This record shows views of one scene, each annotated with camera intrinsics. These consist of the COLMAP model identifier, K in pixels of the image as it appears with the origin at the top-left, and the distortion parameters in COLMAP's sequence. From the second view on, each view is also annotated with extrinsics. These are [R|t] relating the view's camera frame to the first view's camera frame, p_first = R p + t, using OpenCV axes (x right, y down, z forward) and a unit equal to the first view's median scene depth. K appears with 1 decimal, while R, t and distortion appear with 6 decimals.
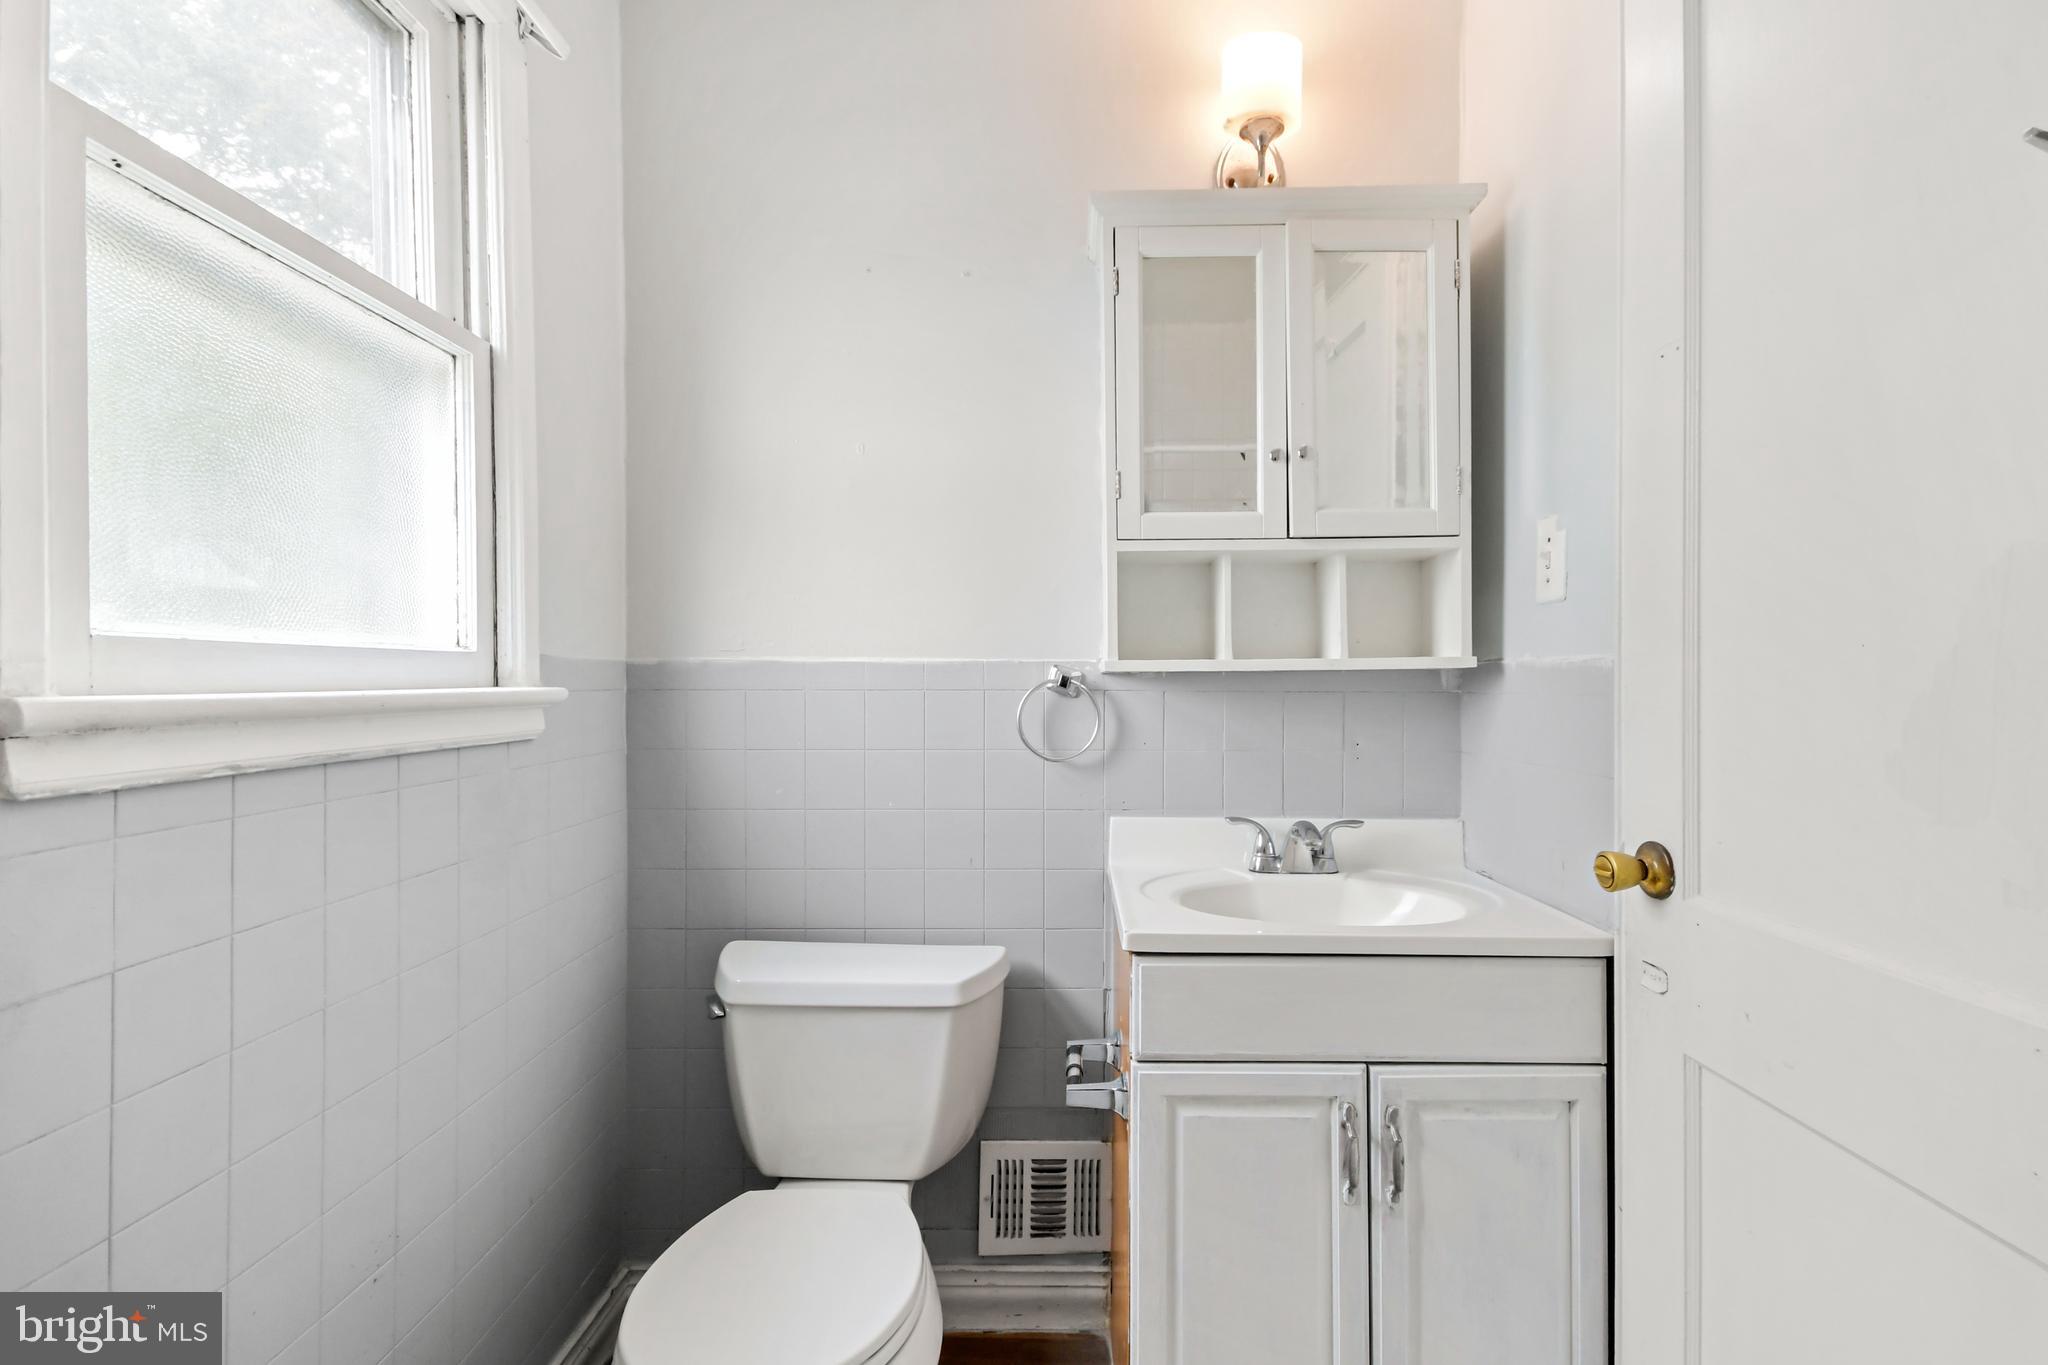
lens RADIAL K [[919.6, 0, 1024.0], [0, 919.6, 682.5], [0, 0, 1]] dist [-0.000173, -0.000033]
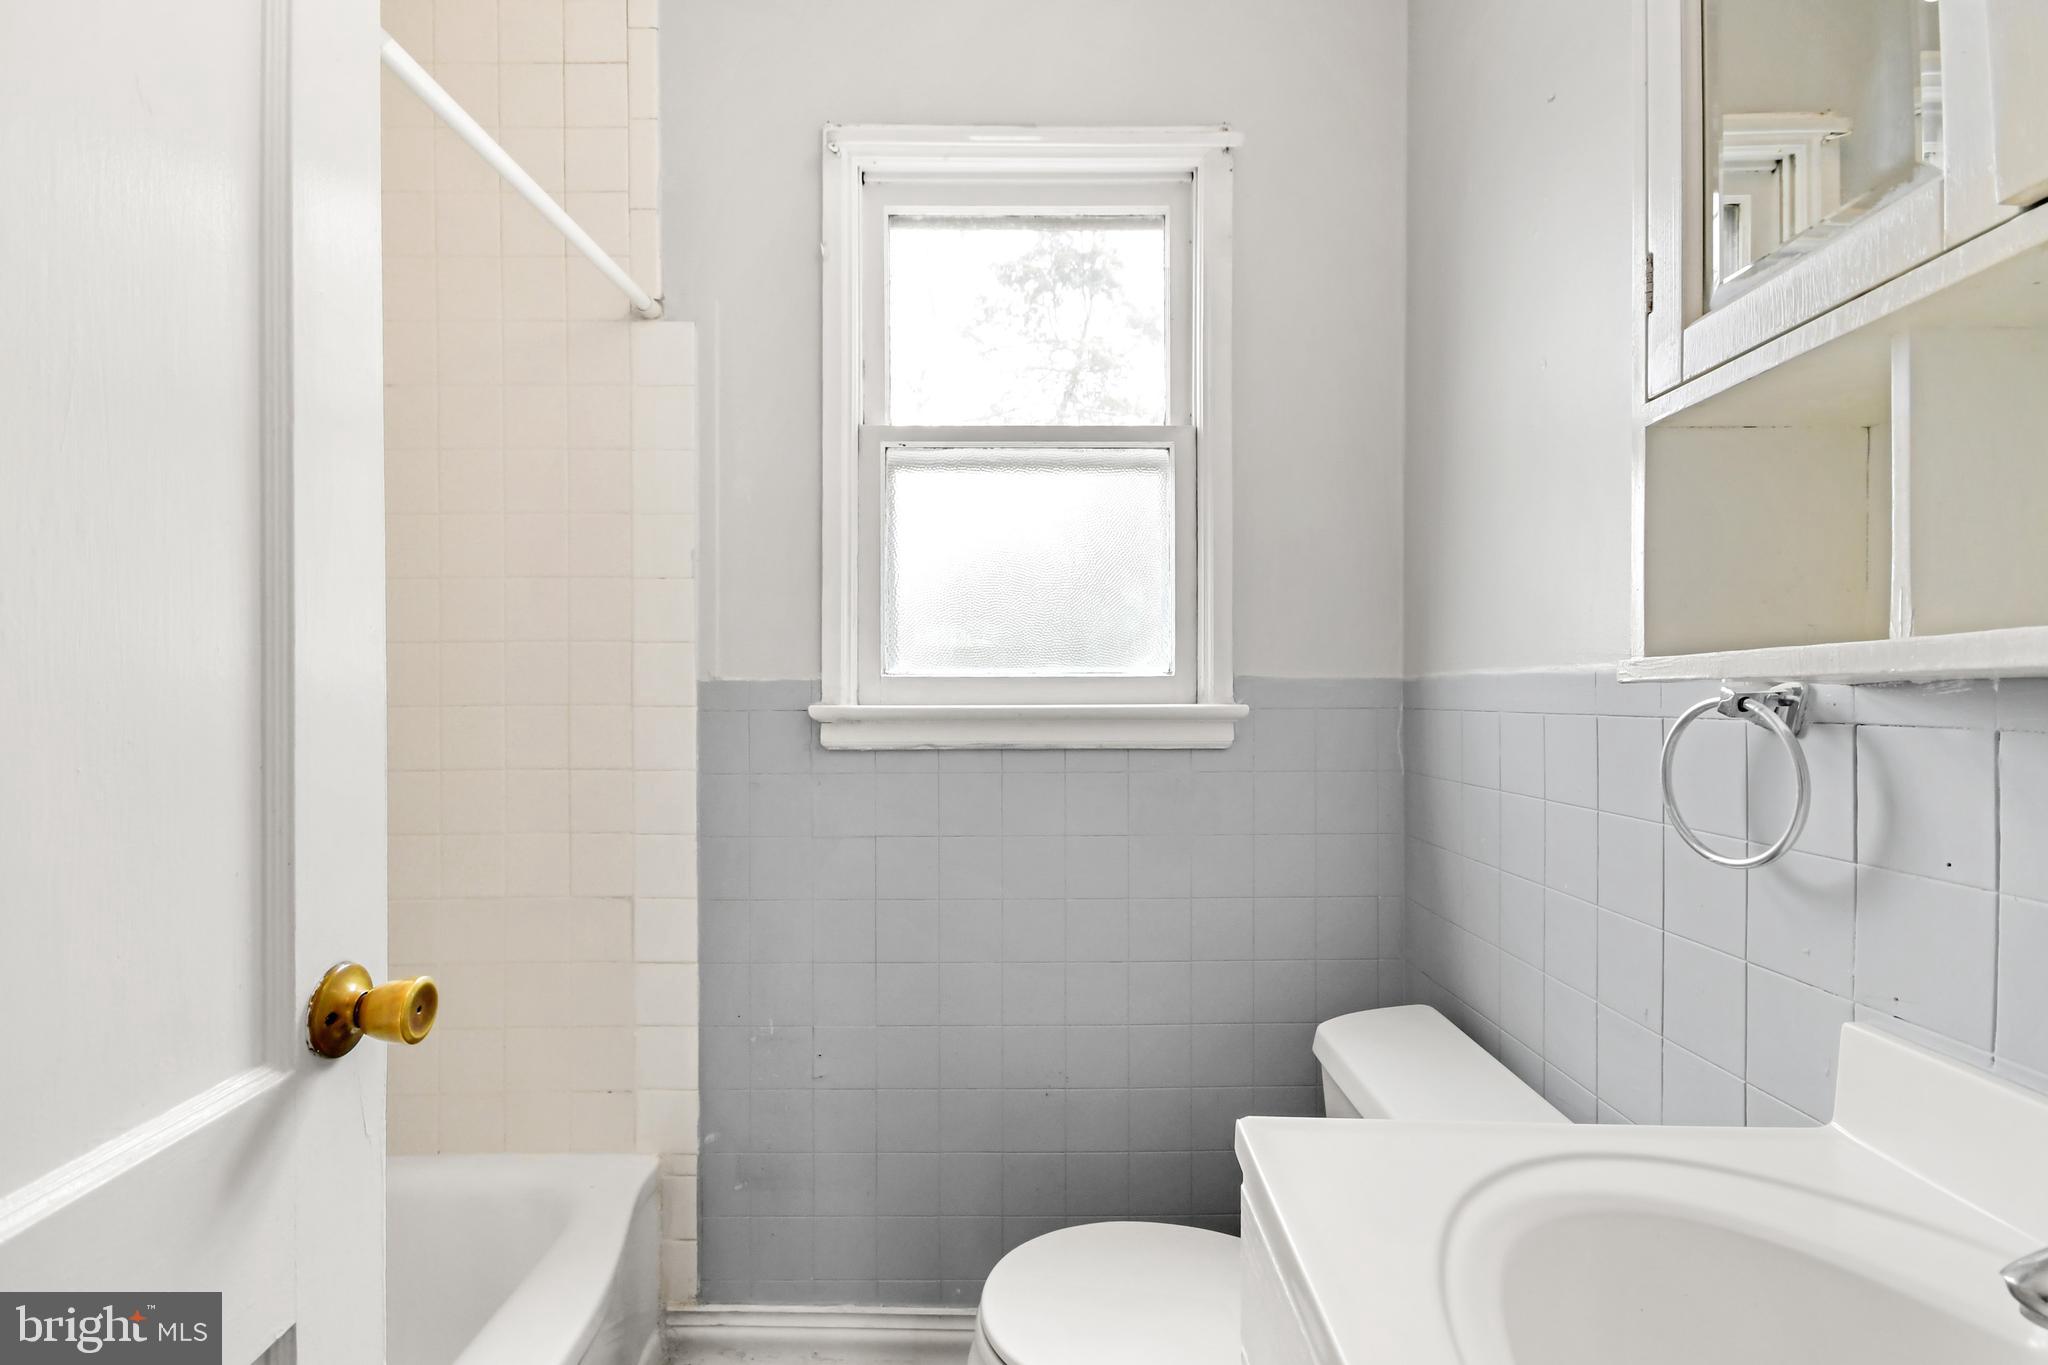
lens RADIAL K [[919.6, 0, 1024.0], [0, 919.6, 682.5], [0, 0, 1]] dist [-0.000173, -0.000033]
pose [[0.006866, -0.012387, -0.999900, 0.639021], [-0.001864, 0.999921, -0.012400, -0.007406], [0.999975, 0.001948, 0.006842, 0.760434]]
